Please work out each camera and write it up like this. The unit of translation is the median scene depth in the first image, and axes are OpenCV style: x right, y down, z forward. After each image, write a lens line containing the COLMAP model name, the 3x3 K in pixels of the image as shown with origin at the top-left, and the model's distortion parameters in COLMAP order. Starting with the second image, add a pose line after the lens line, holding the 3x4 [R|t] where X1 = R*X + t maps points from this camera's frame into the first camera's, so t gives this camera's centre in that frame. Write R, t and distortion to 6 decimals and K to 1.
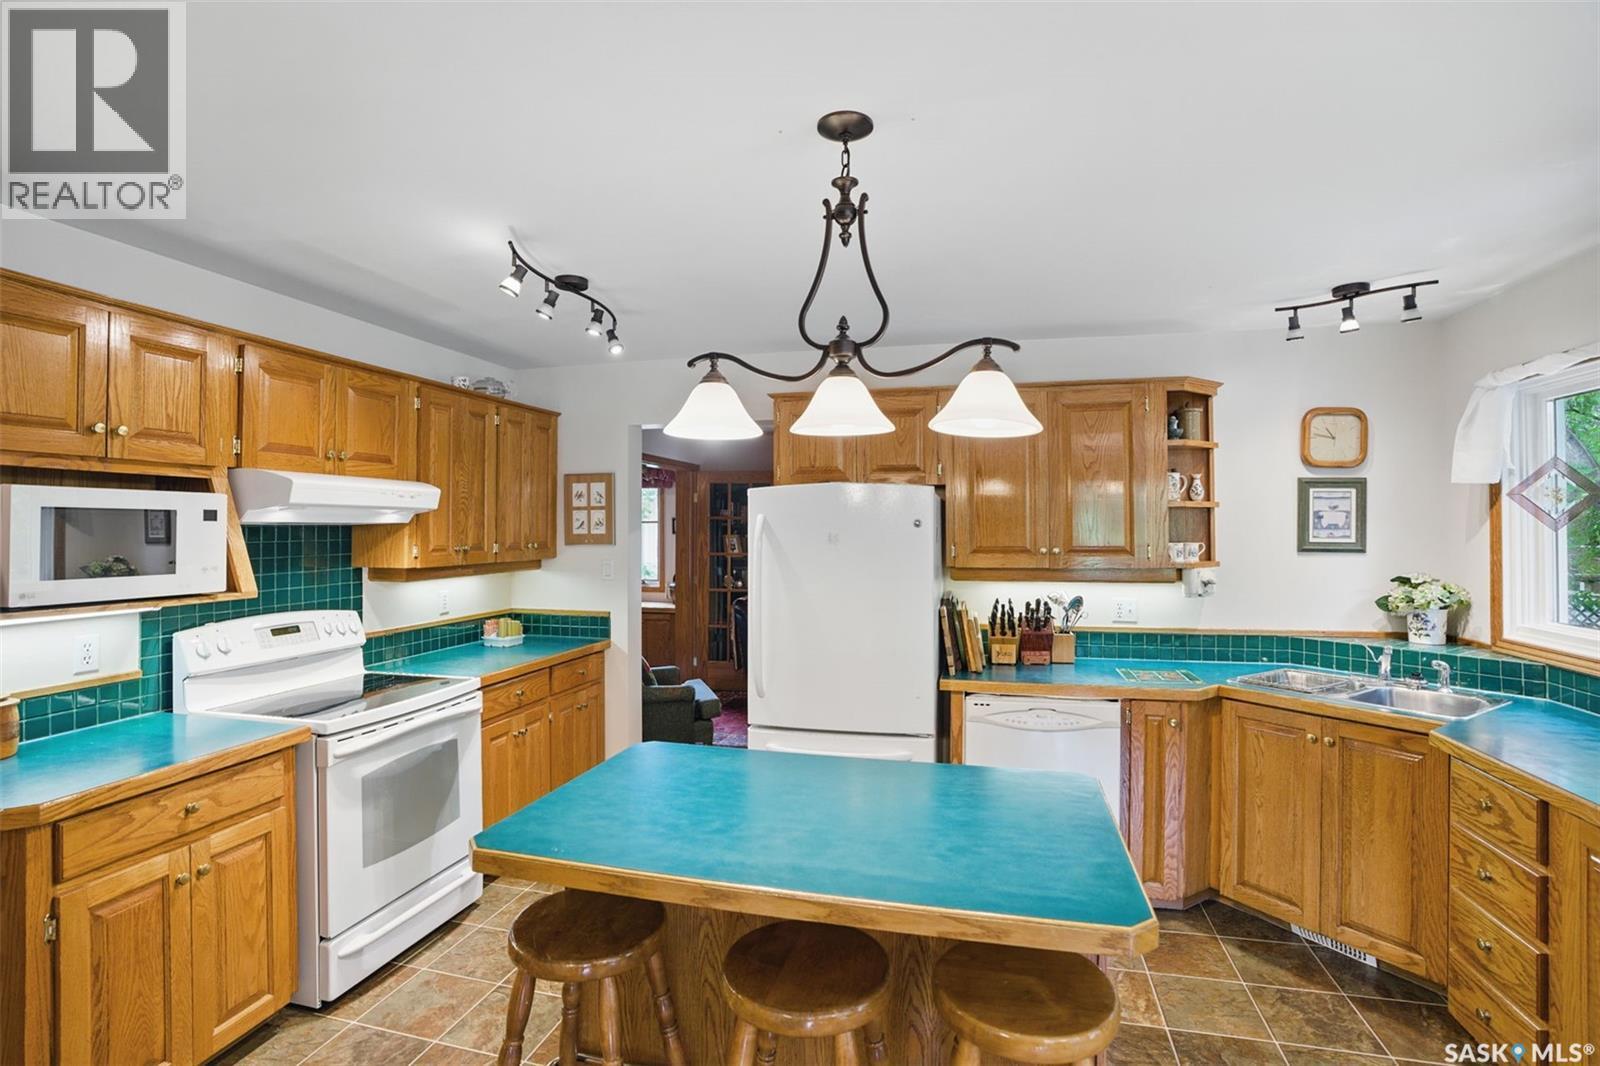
lens RADIAL K [[759.0, 0, 799.6], [0, 759.0, 516.4], [0, 0, 1]] dist [-0.027199, 0.000589]
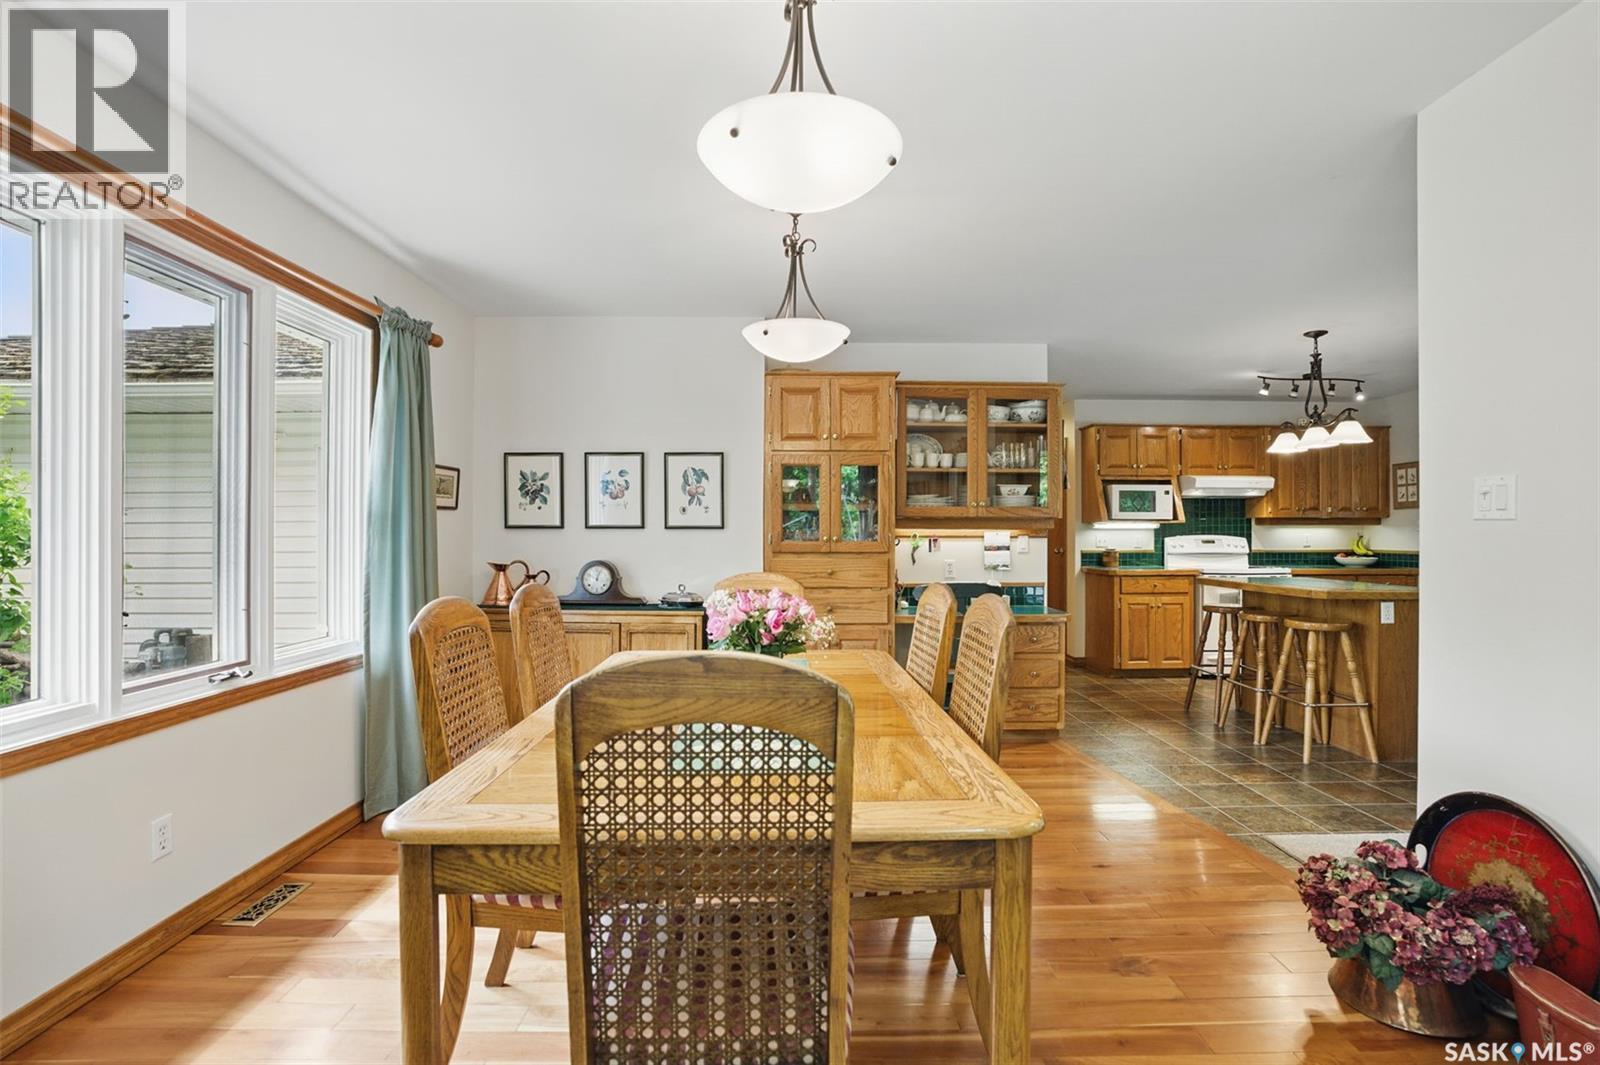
lens RADIAL K [[739.3, 0, 800.0], [0, 739.3, 532.5], [0, 0, 1]] dist [0.000360, -0.000046]
pose [[0.262529, -0.000321, -0.964924, 1.223764], [0.009618, 0.999951, 0.002284, 0.101876], [0.964876, -0.009881, 0.262519, -0.862657]]
